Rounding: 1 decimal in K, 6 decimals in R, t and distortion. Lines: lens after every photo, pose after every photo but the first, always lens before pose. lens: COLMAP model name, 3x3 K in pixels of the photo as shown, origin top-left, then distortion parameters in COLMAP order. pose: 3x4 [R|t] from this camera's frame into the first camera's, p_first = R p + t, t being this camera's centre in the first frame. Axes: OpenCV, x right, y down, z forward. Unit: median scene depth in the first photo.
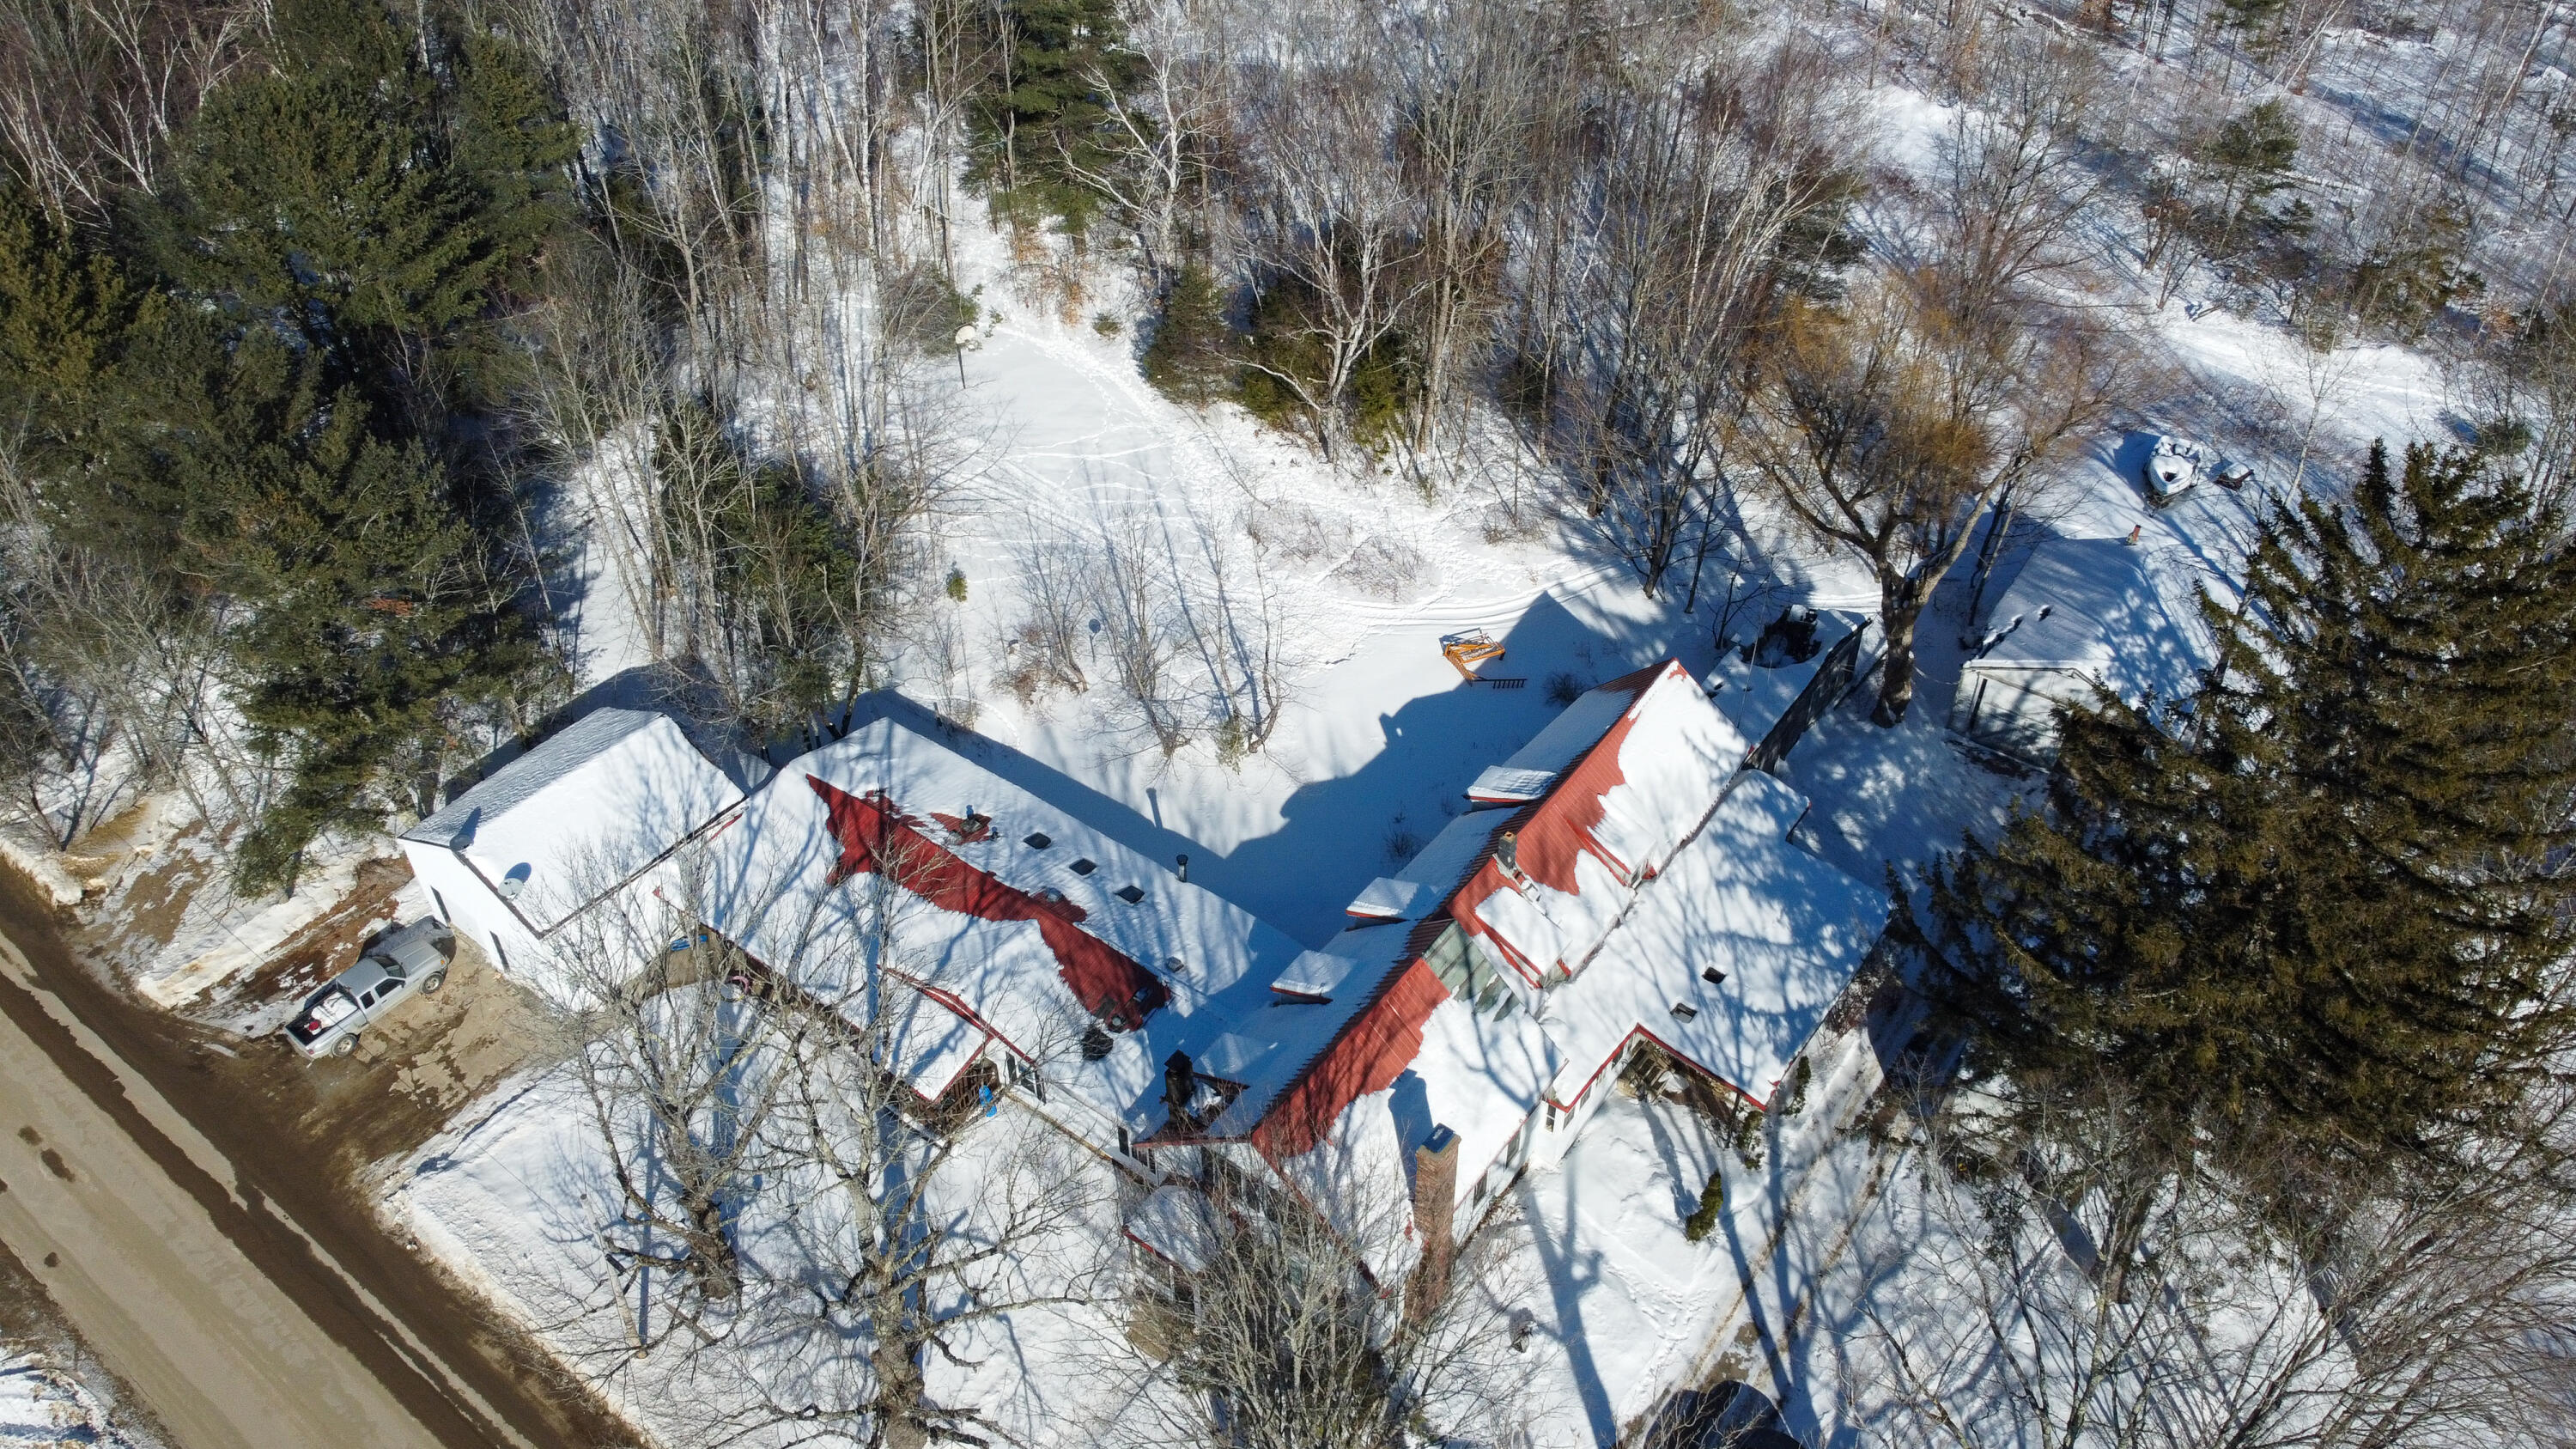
lens RADIAL K [[1936.3, 0, 1288.0], [0, 1936.3, 724.5], [0, 0, 1]] dist [-0.000488, -0.005292]
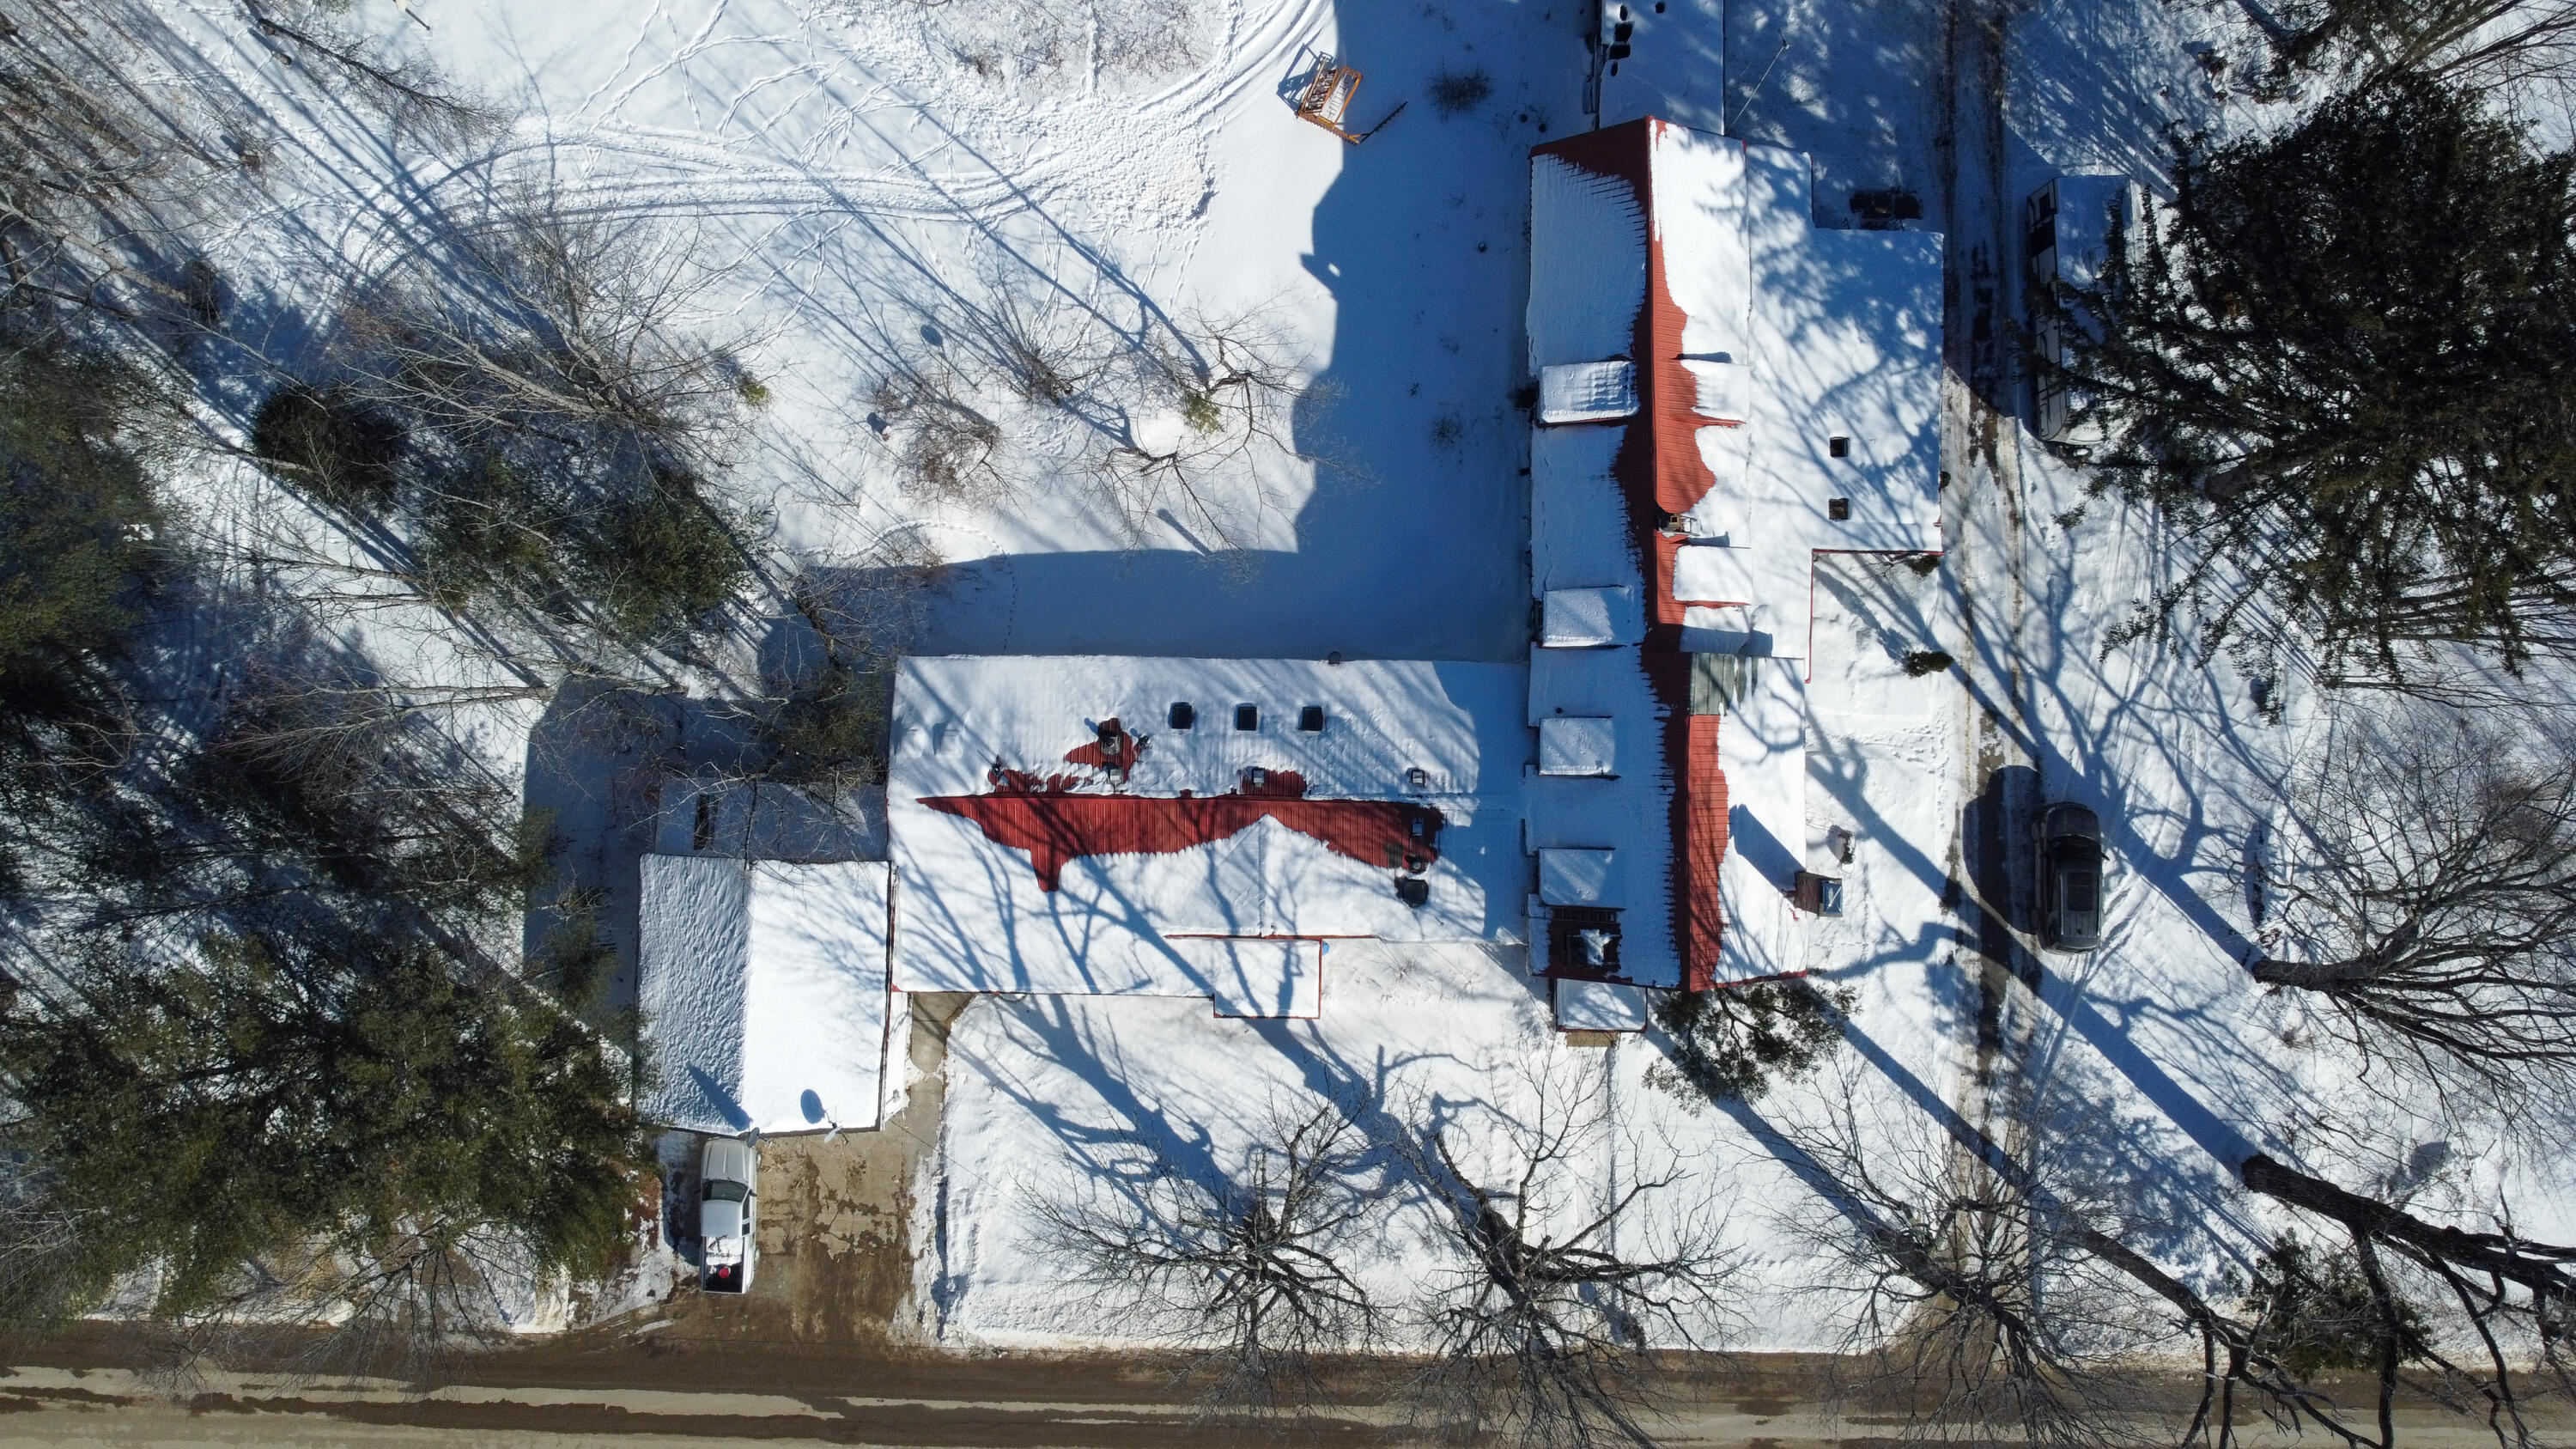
lens RADIAL K [[1950.2, 0, 1250.0], [0, 1950.2, 720.6], [0, 0, 1]] dist [0.015518, 0.000730]
pose [[0.809387, -0.587266, -0.003298, -0.106838], [0.385418, 0.526941, 0.757487, -0.685137], [-0.443109, -0.614371, 0.652842, 0.391099]]
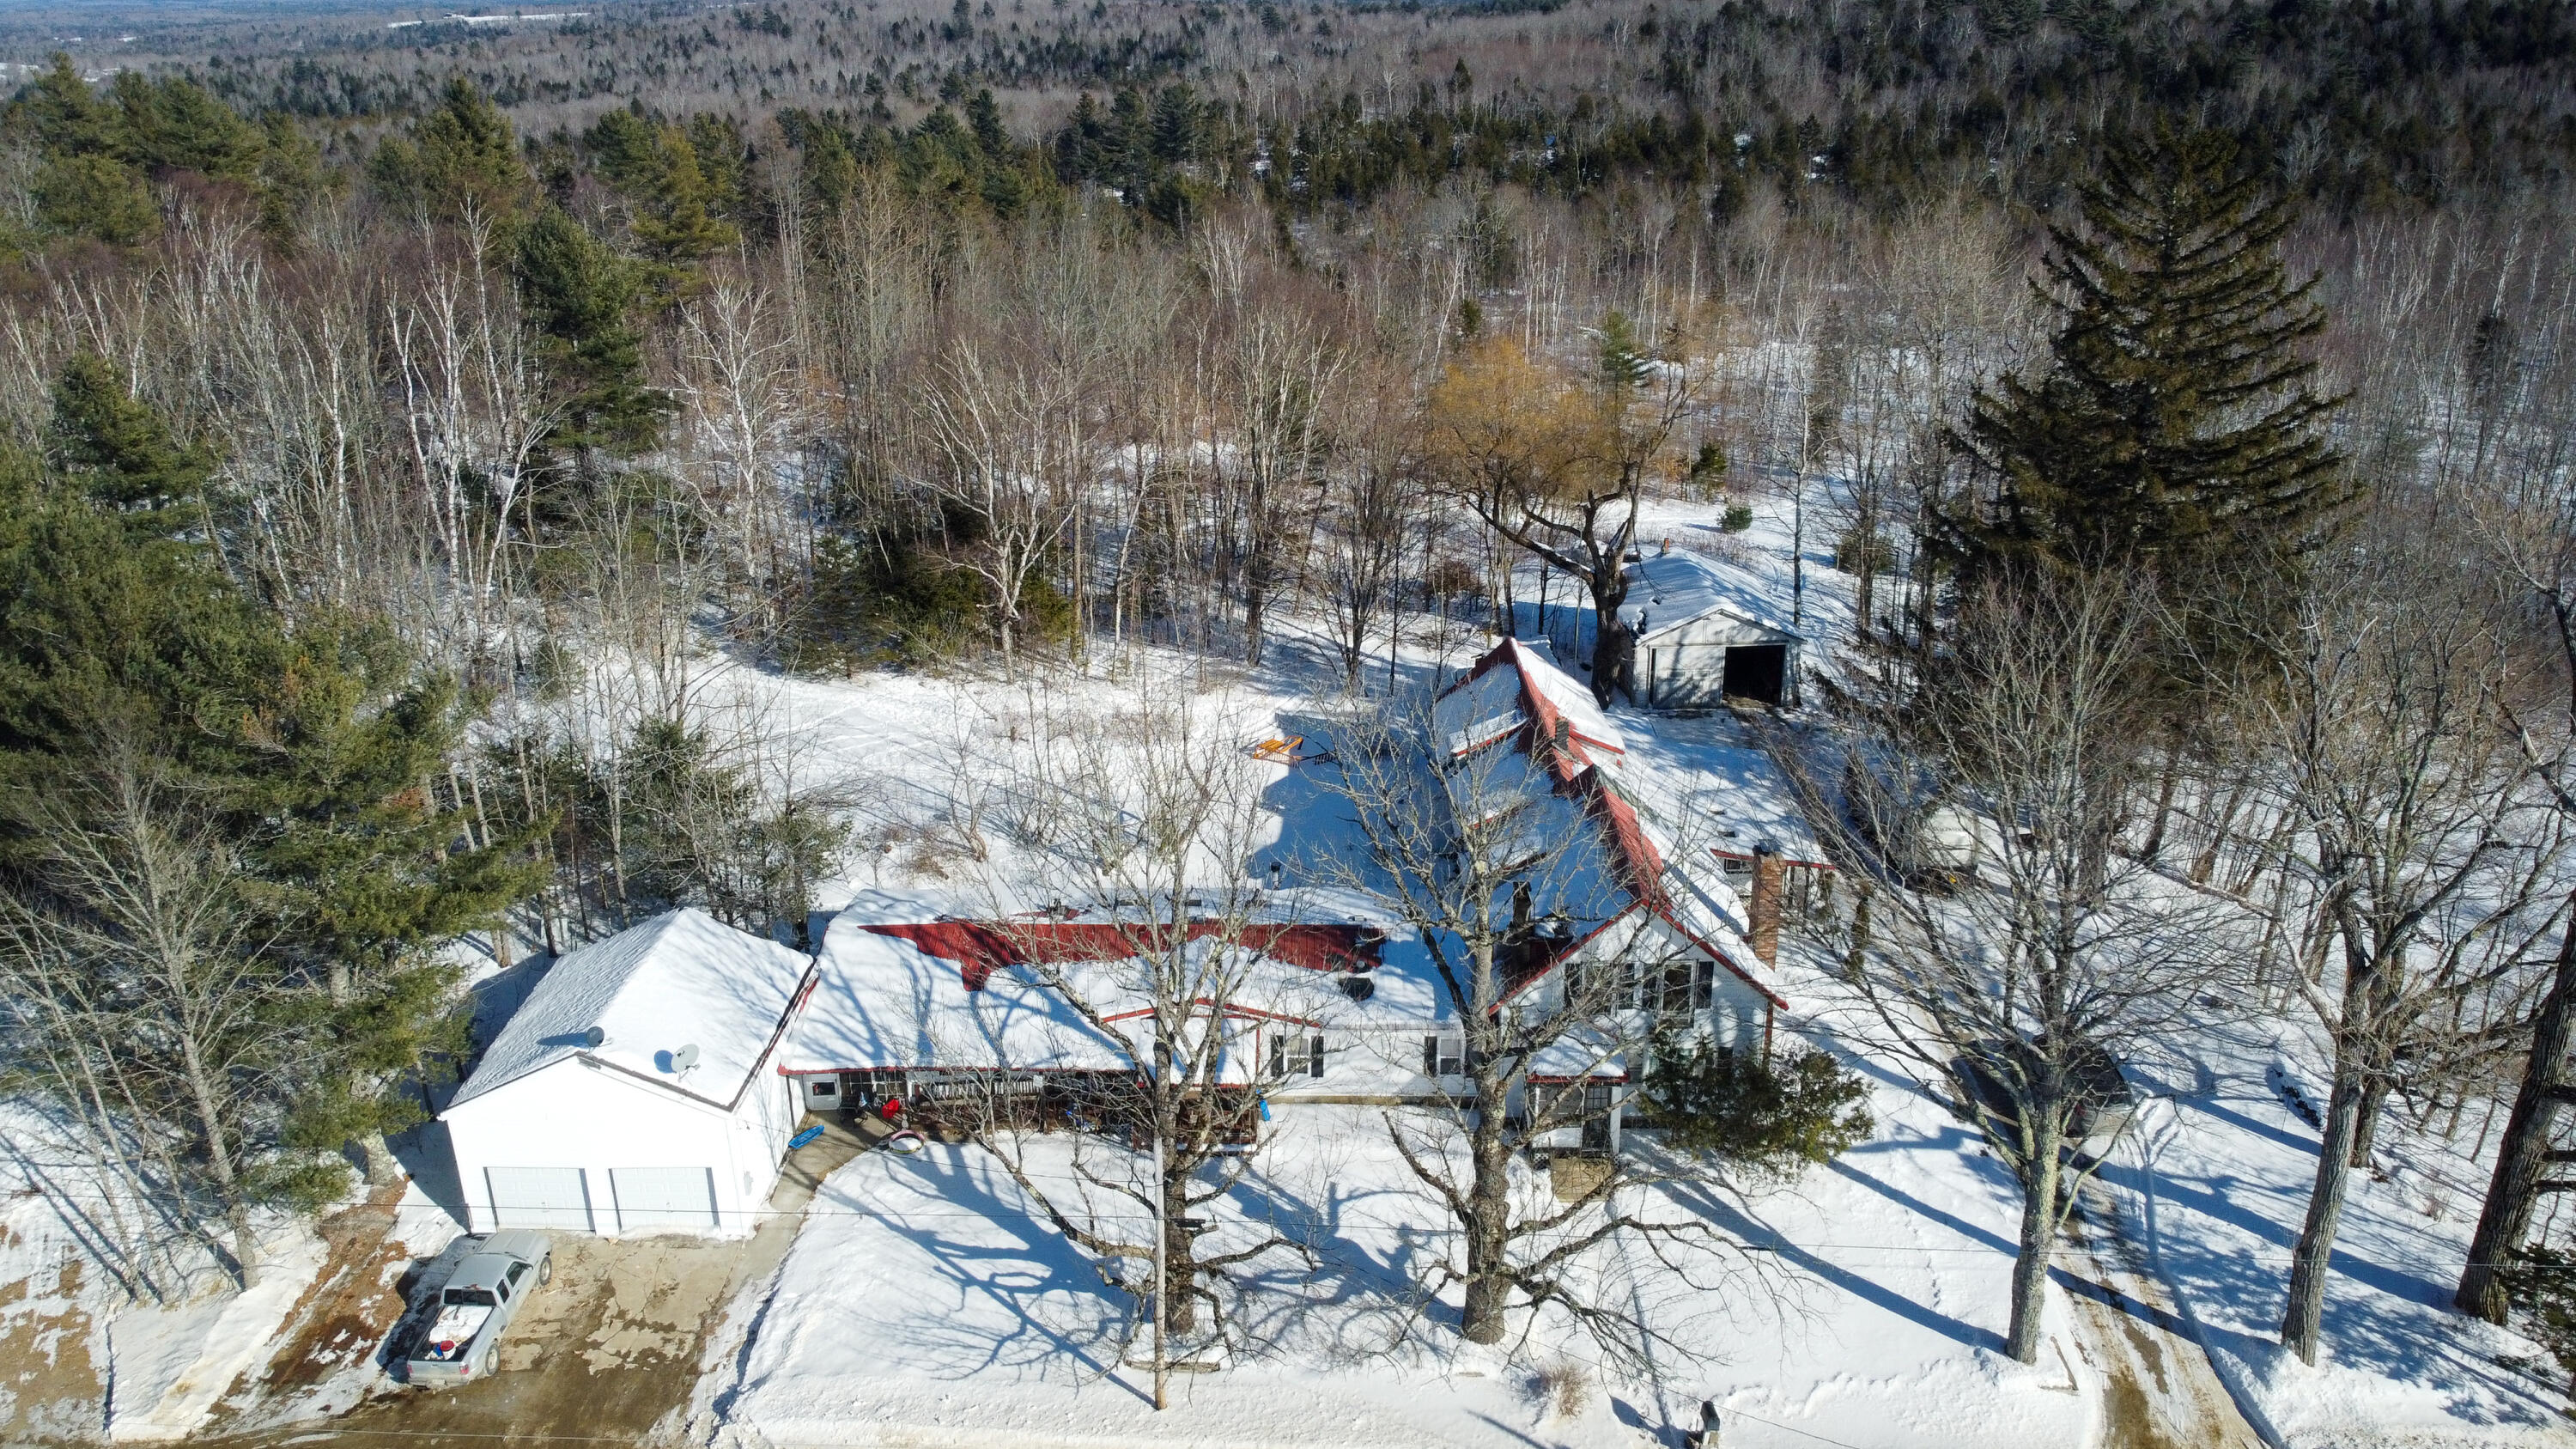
lens RADIAL K [[1936.3, 0, 1288.0], [0, 1936.3, 724.5], [0, 0, 1]] dist [-0.000488, -0.005292]
pose [[0.811483, -0.217857, 0.542249, -0.605633], [0.387016, 0.895602, -0.219352, 0.235984], [-0.437852, 0.387860, 0.811080, 0.155826]]
